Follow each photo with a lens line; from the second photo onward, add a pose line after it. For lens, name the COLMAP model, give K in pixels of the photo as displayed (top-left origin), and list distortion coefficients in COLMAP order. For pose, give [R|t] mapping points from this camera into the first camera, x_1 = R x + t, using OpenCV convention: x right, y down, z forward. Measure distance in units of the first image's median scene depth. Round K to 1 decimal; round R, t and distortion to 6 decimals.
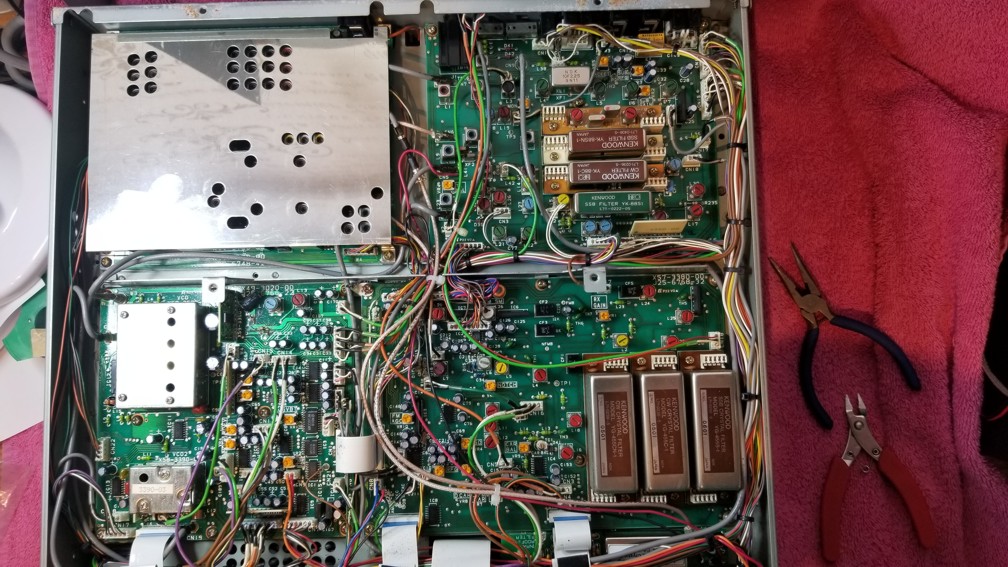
lens RADIAL K [[729.4, 0, 504.0], [0, 729.4, 283.5], [0, 0, 1]] dist [0.008514, -0.041090]
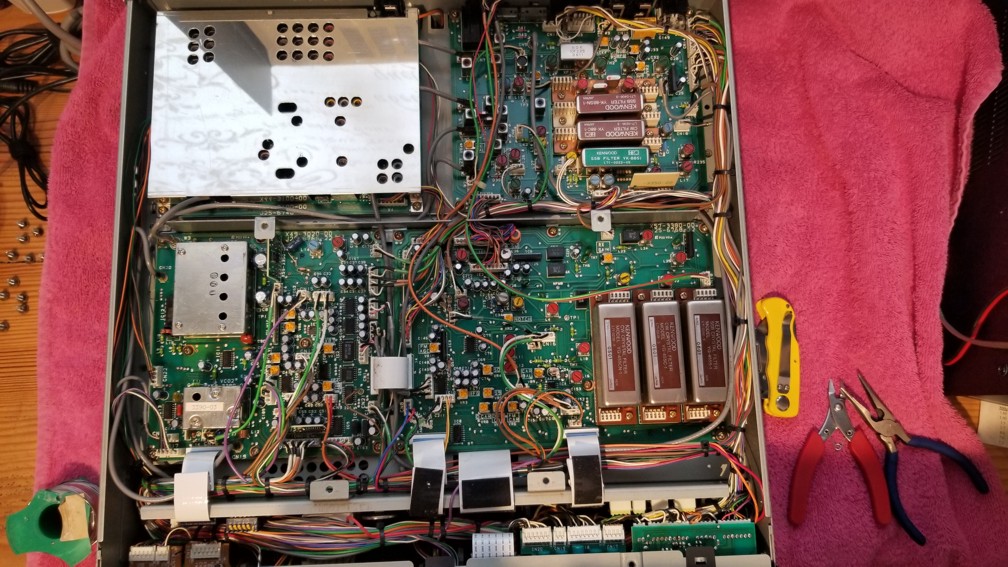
lens RADIAL K [[729.4, 0, 504.0], [0, 729.4, 283.5], [0, 0, 1]] dist [0.008514, -0.041090]
pose [[0.999517, 0.000842, 0.031066, -0.060591], [0.001322, 0.997576, -0.069578, 0.164996], [-0.031049, 0.069585, 0.997093, -0.124918]]
